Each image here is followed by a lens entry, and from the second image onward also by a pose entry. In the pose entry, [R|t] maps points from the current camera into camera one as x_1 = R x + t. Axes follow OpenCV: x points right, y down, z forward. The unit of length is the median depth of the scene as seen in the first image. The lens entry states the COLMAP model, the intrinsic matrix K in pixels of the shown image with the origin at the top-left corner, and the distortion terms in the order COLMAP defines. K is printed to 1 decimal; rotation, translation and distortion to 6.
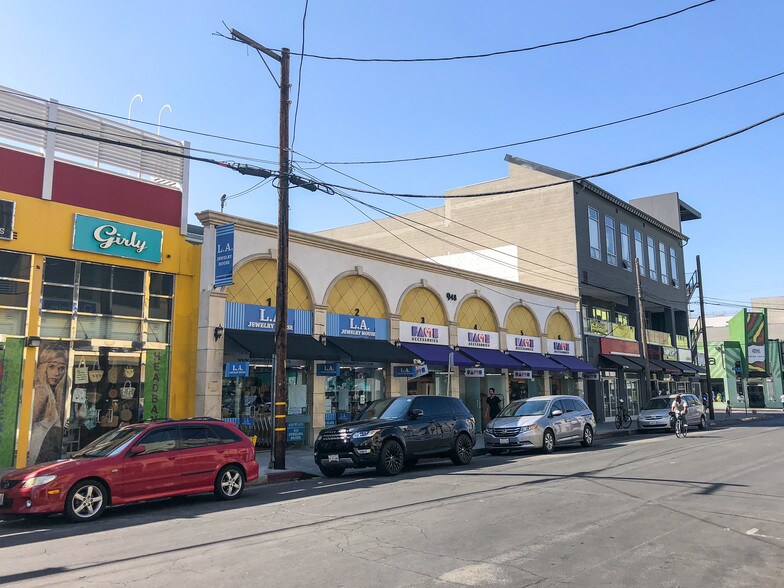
lens RADIAL K [[490.2, 0, 390.0], [0, 490.2, 286.2], [0, 0, 1]] dist [0.004072, -0.003431]
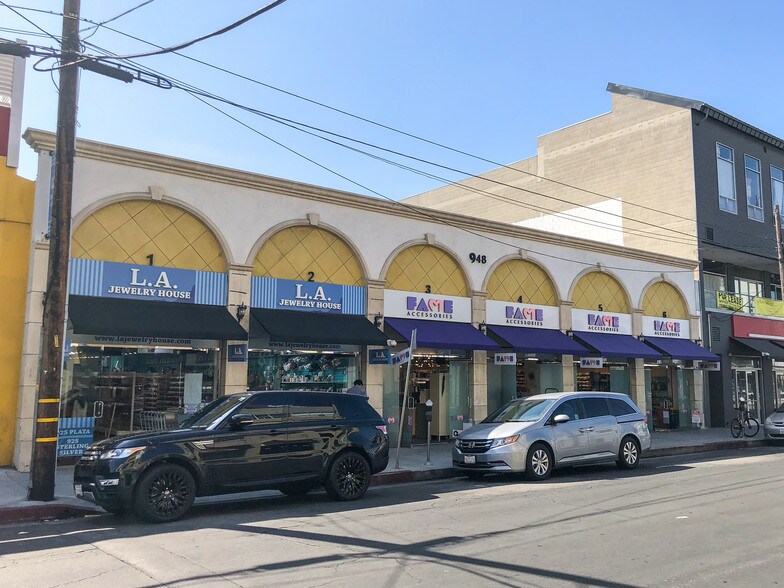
lens RADIAL K [[571.4, 0, 393.8], [0, 571.4, 285.5], [0, 0, 1]] dist [-0.025253, 0.011670]
pose [[0.985885, -0.015091, -0.166740, 0.141819], [0.022154, 0.998931, 0.040577, 0.025146], [0.165950, -0.043698, 0.985166, 0.125172]]
